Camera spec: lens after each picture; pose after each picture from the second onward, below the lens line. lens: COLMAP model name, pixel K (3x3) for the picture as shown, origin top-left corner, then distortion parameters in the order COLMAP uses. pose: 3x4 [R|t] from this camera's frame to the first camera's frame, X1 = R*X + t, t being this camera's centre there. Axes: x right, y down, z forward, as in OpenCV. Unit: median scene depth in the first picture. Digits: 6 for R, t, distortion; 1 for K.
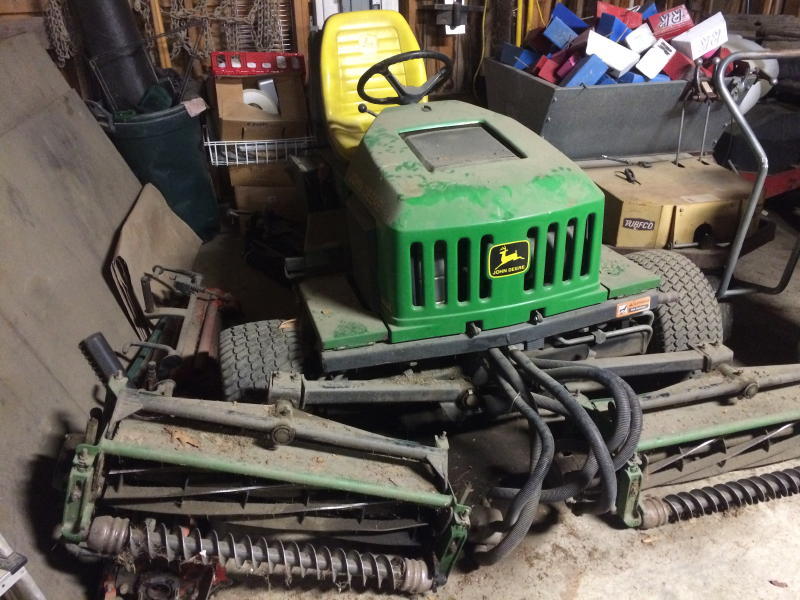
lens RADIAL K [[675.9, 0, 396.9], [0, 675.9, 302.6], [0, 0, 1]] dist [0.063648, -0.085495]
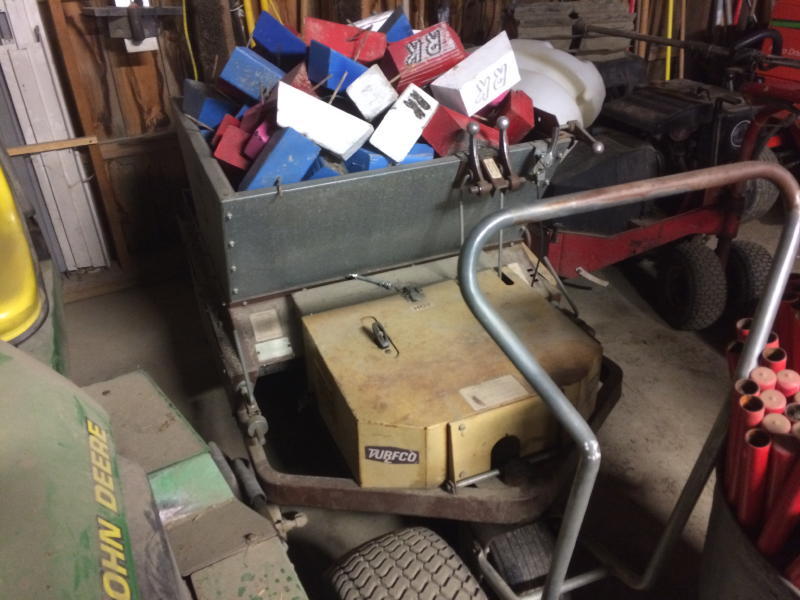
lens RADIAL K [[675.9, 0, 398.5], [0, 675.9, 299.0], [0, 0, 1]] dist [0.063648, -0.085495]
pose [[0.976624, -0.120379, 0.178087, 0.255135], [0.111096, 0.991920, 0.061252, -0.245778], [-0.184022, -0.040035, 0.982106, 0.434952]]
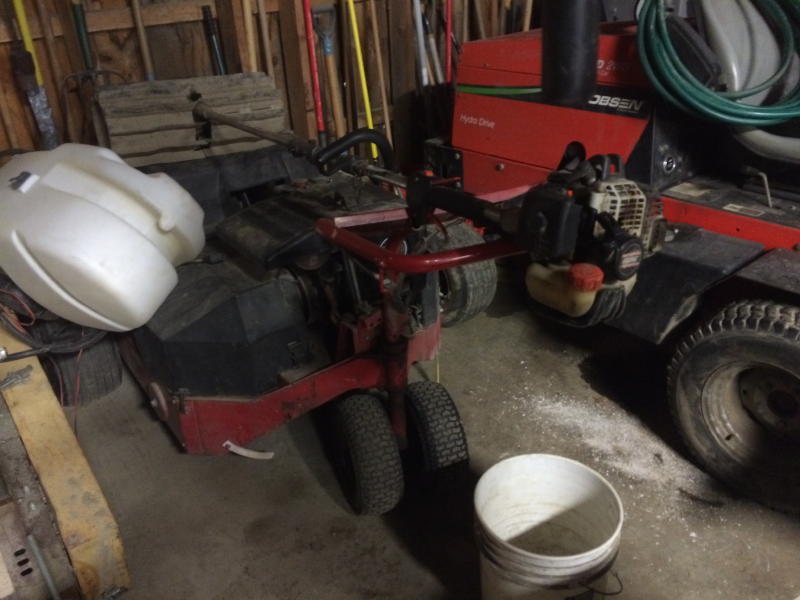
lens RADIAL K [[675.9, 0, 402.8], [0, 675.9, 299.1], [0, 0, 1]] dist [0.063648, -0.085495]
pose [[0.891971, -0.227185, 0.390864, 0.607954], [0.225870, 0.972872, 0.050023, -0.339449], [-0.391625, 0.043665, 0.919088, 0.620598]]
